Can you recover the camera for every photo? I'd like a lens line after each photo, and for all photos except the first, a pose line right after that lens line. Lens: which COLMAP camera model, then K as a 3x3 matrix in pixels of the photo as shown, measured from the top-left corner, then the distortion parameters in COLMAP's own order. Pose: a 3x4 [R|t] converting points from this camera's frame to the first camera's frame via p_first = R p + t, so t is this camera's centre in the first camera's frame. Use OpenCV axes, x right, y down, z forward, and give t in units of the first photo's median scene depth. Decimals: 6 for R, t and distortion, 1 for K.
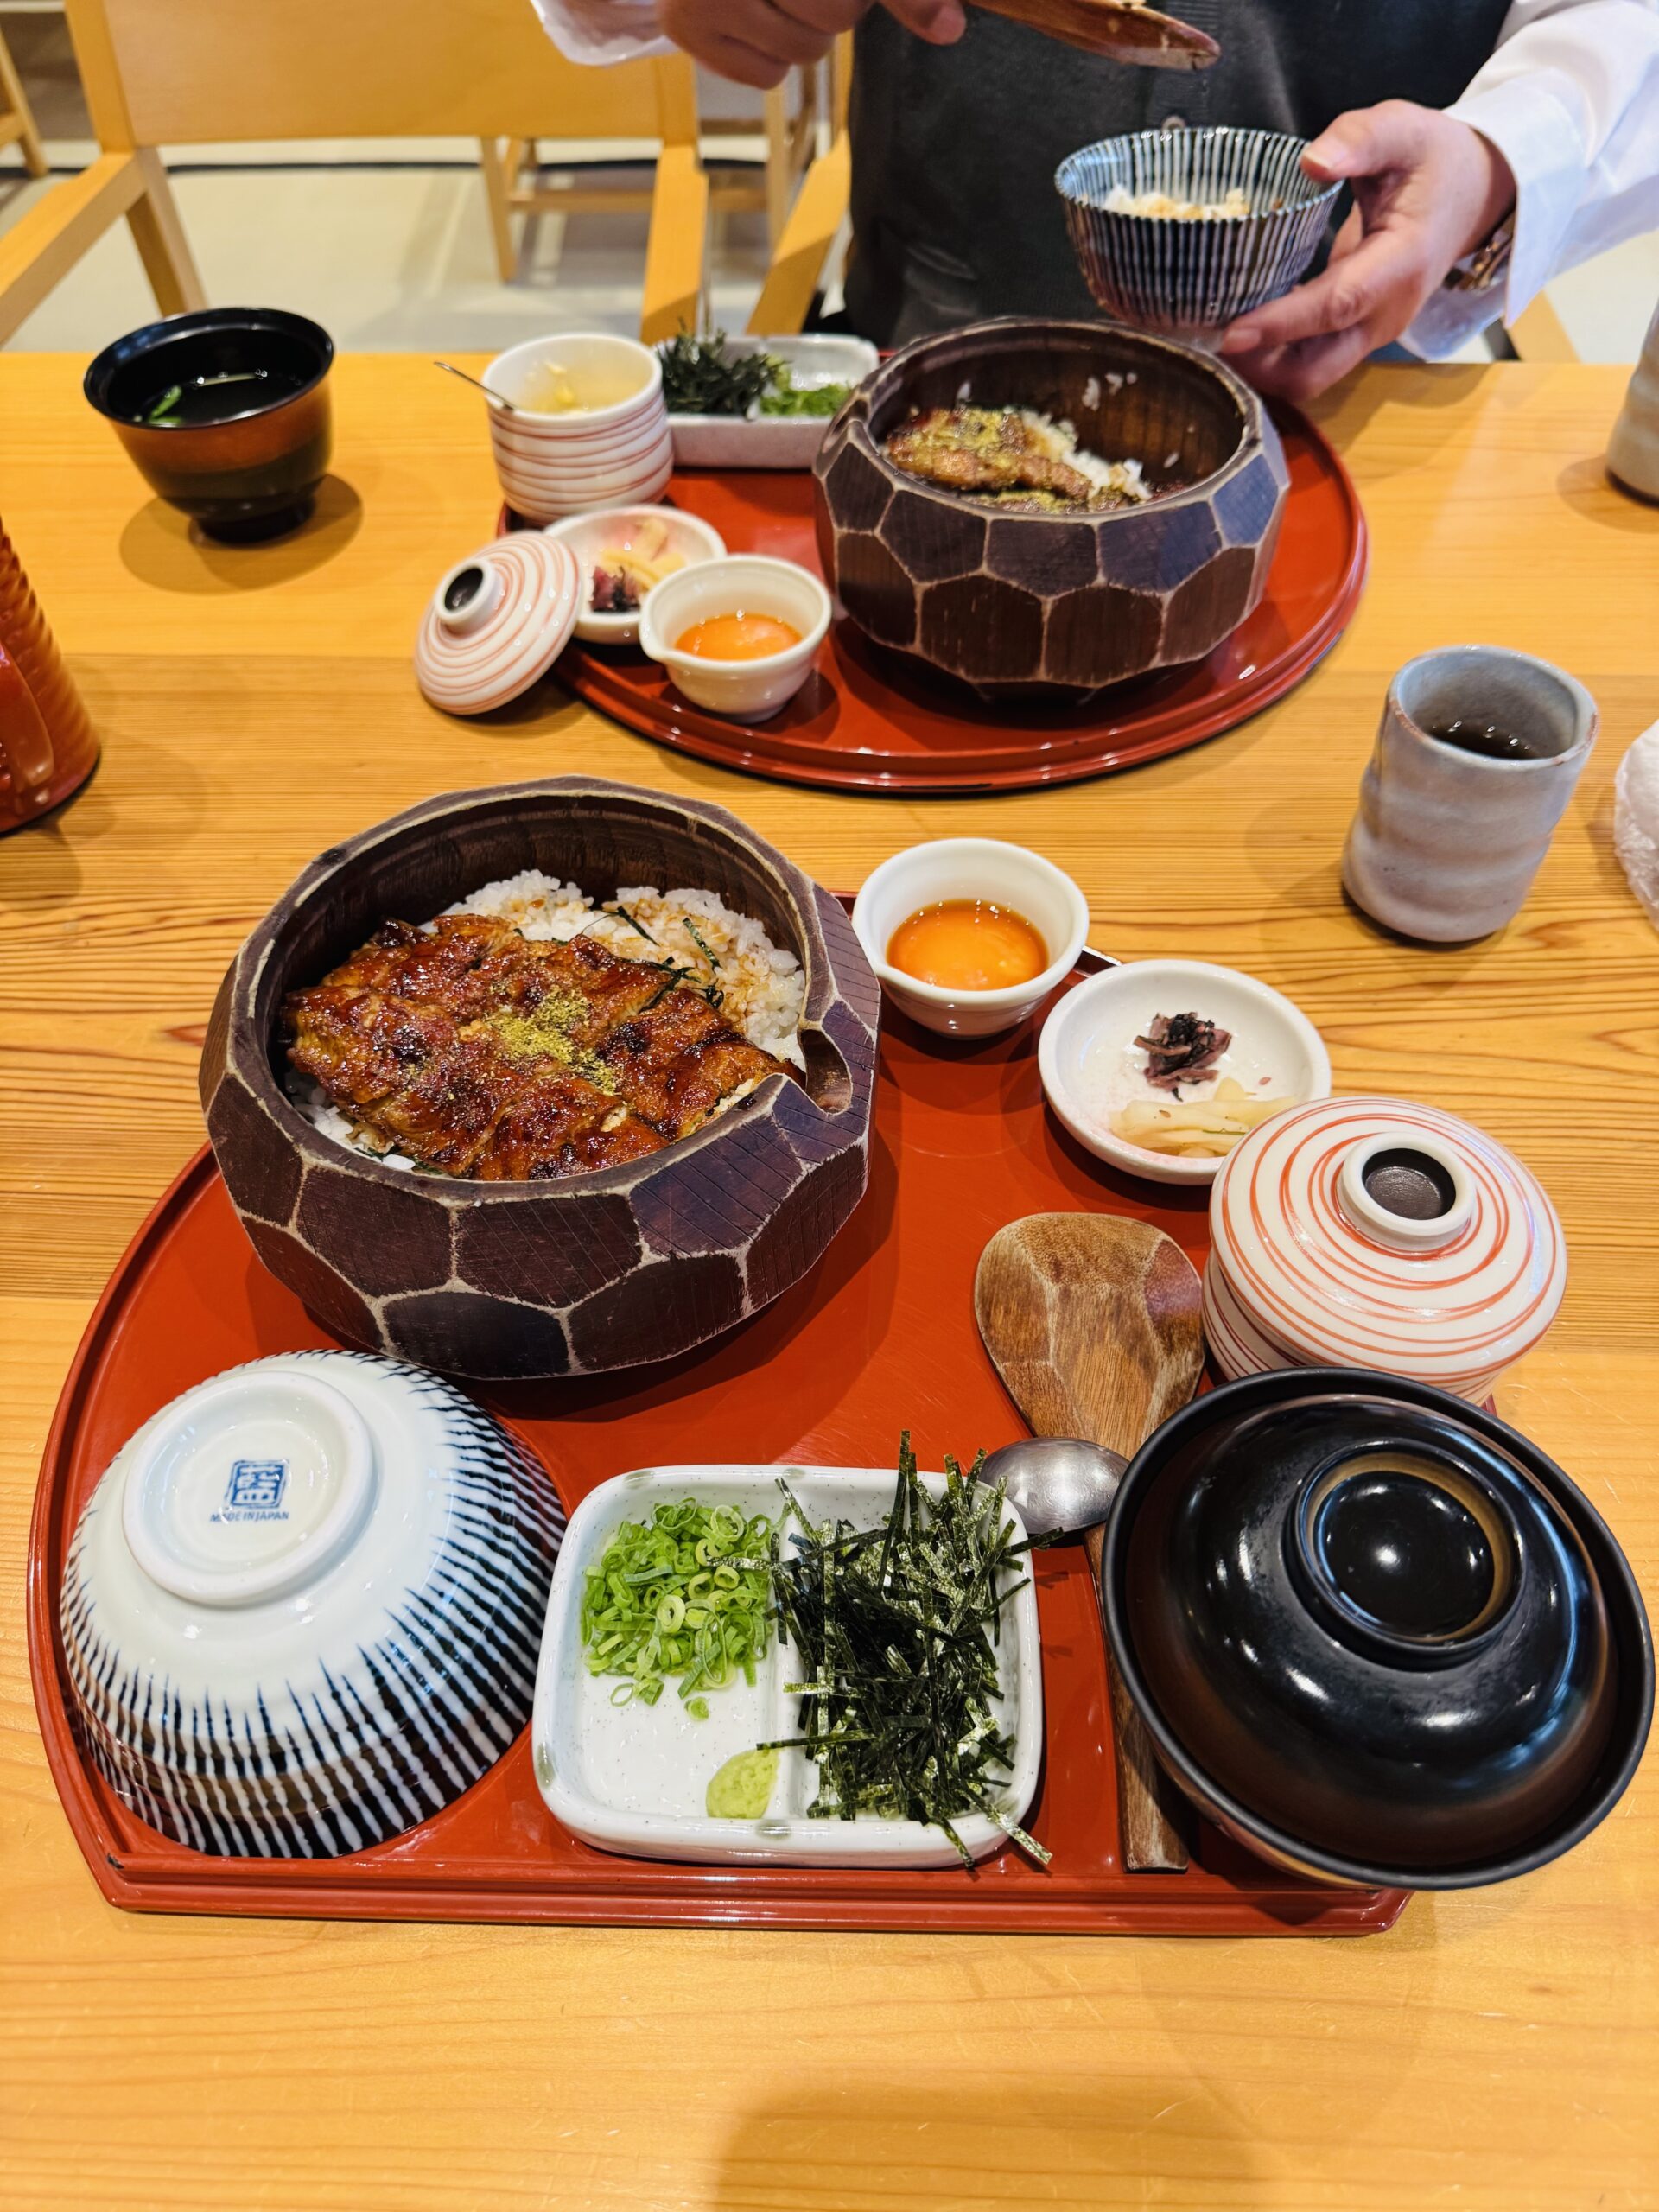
lens RADIAL K [[1508.2, 0, 829.5], [0, 1508.2, 1106.0], [0, 0, 1]] dist [0.184890, -0.345000]
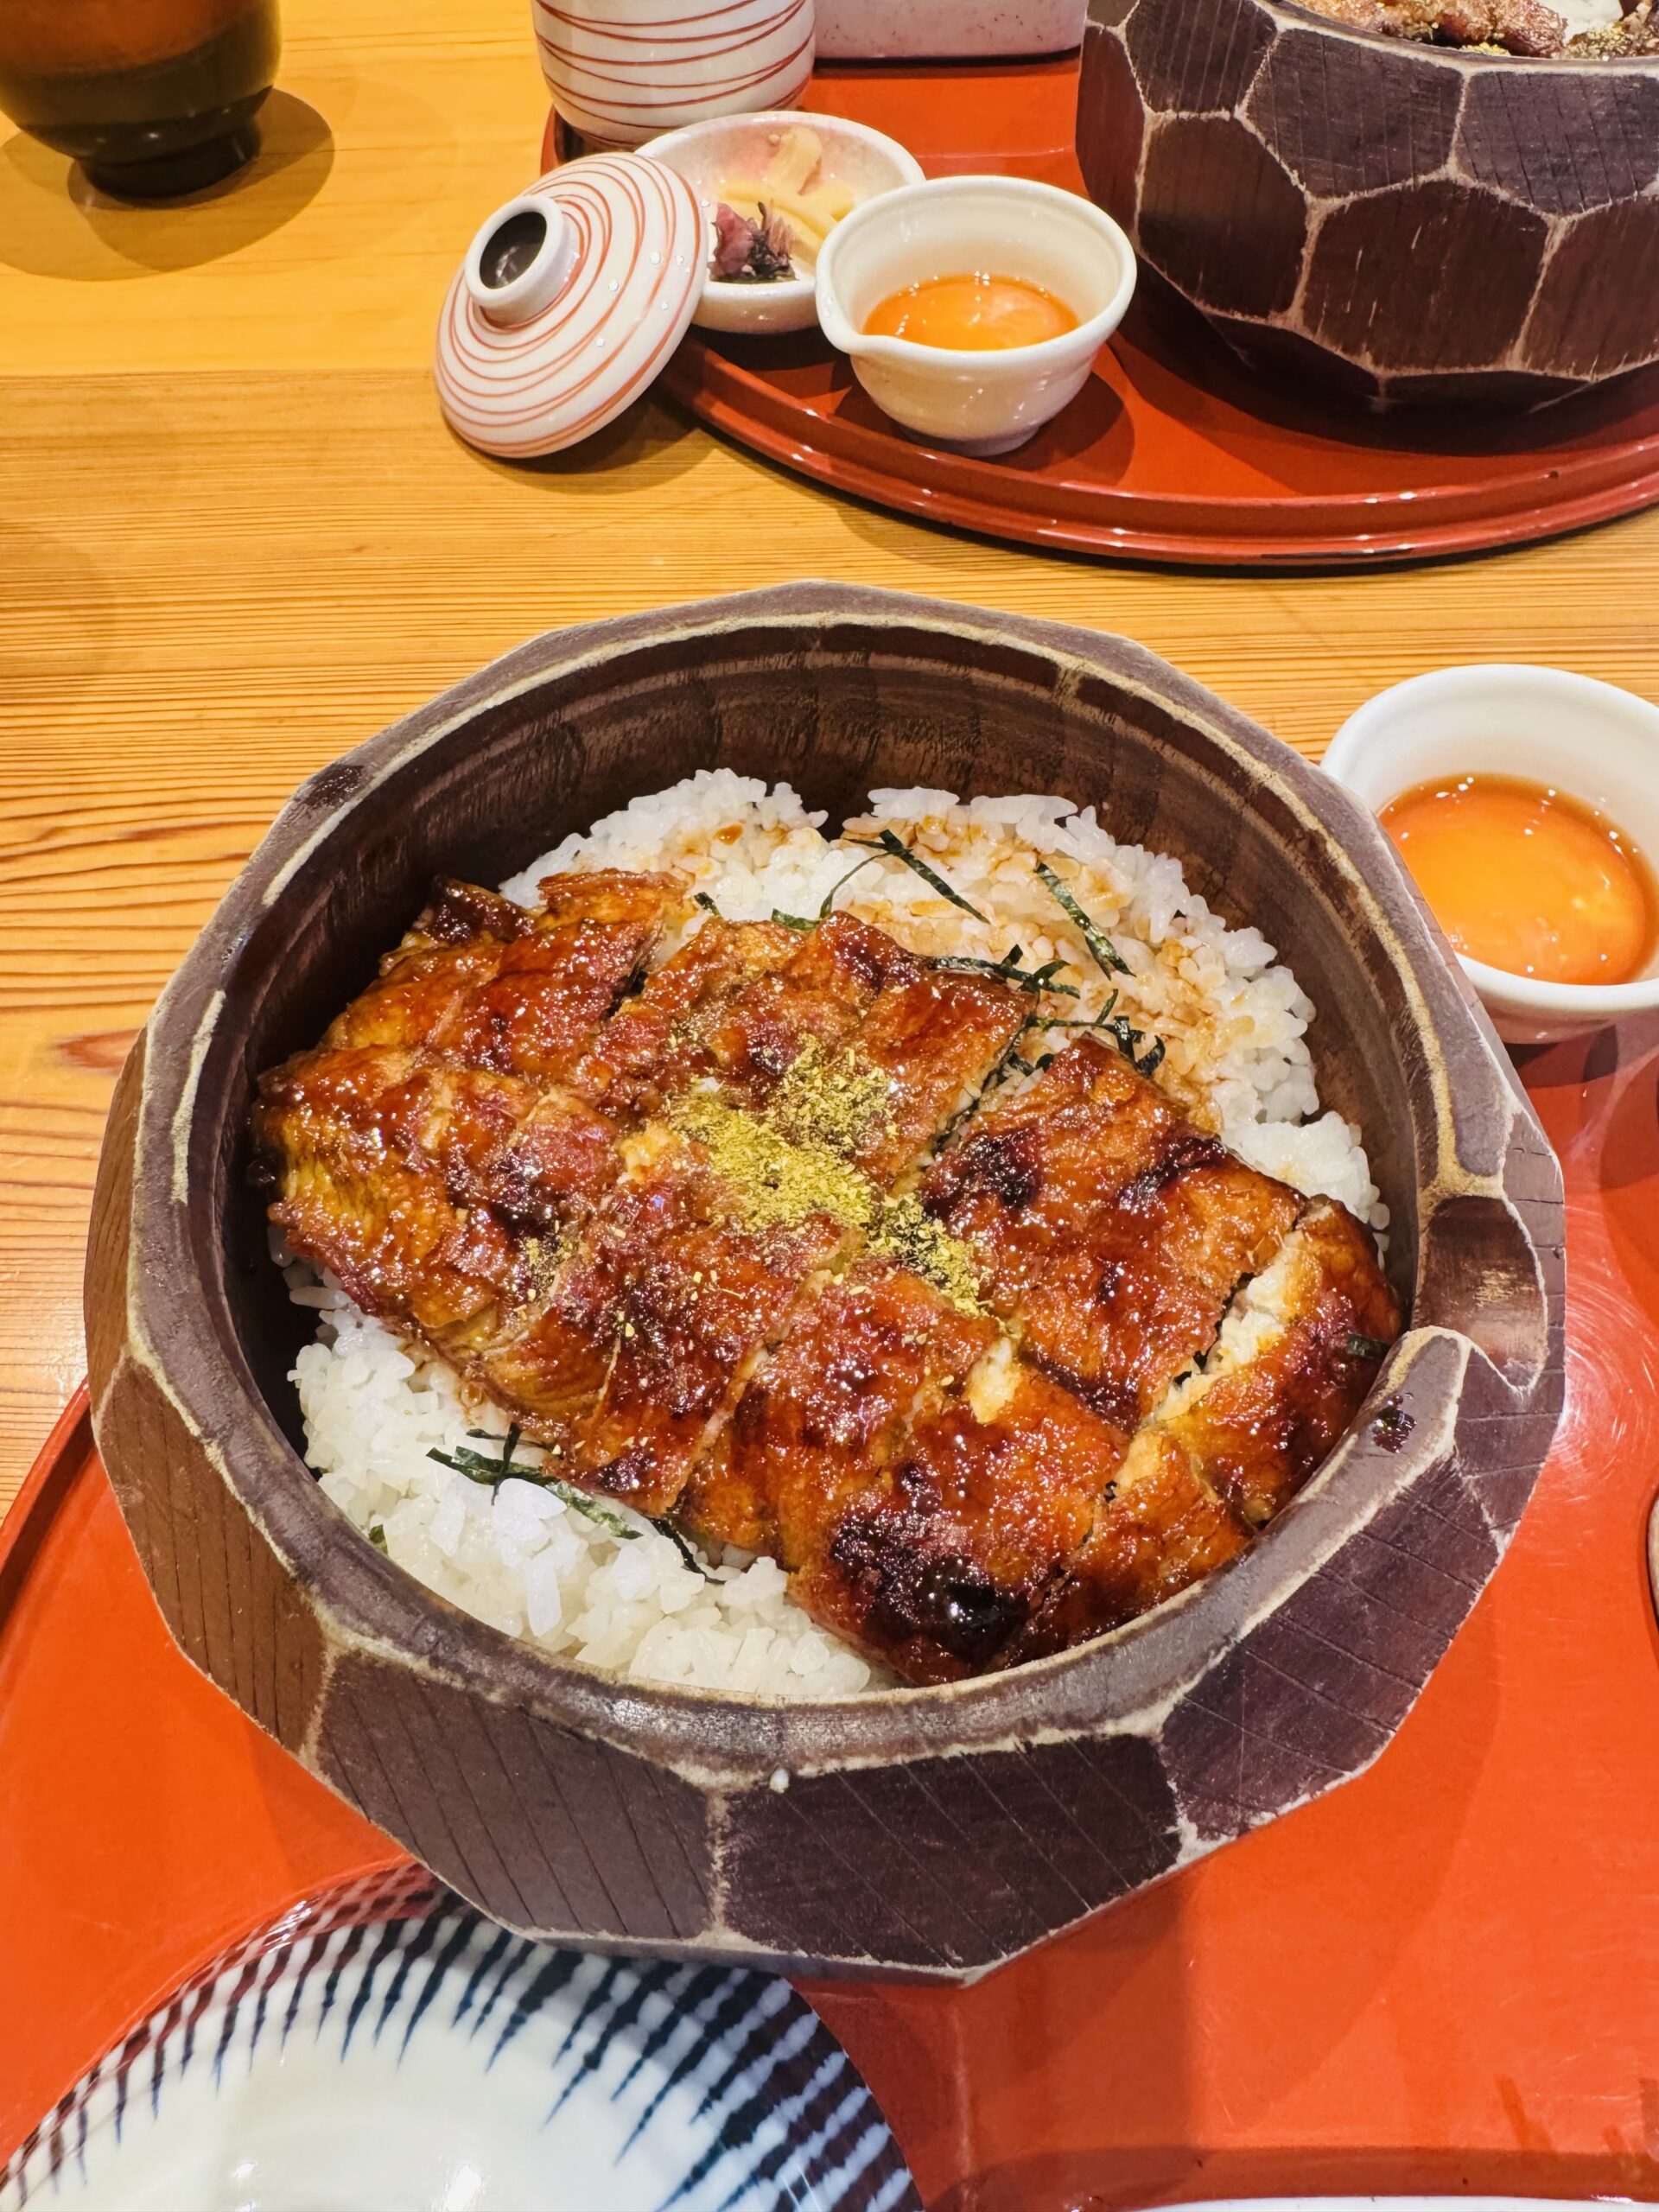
lens RADIAL K [[1768.4, 0, 944.7], [0, 1768.4, 1104.6], [0, 0, 1]] dist [0.003129, 0.008524]
pose [[0.999351, -0.033071, 0.014310, -0.137438], [0.031319, 0.993552, 0.108969, -0.110273], [-0.017821, -0.108450, 0.993942, 0.414866]]
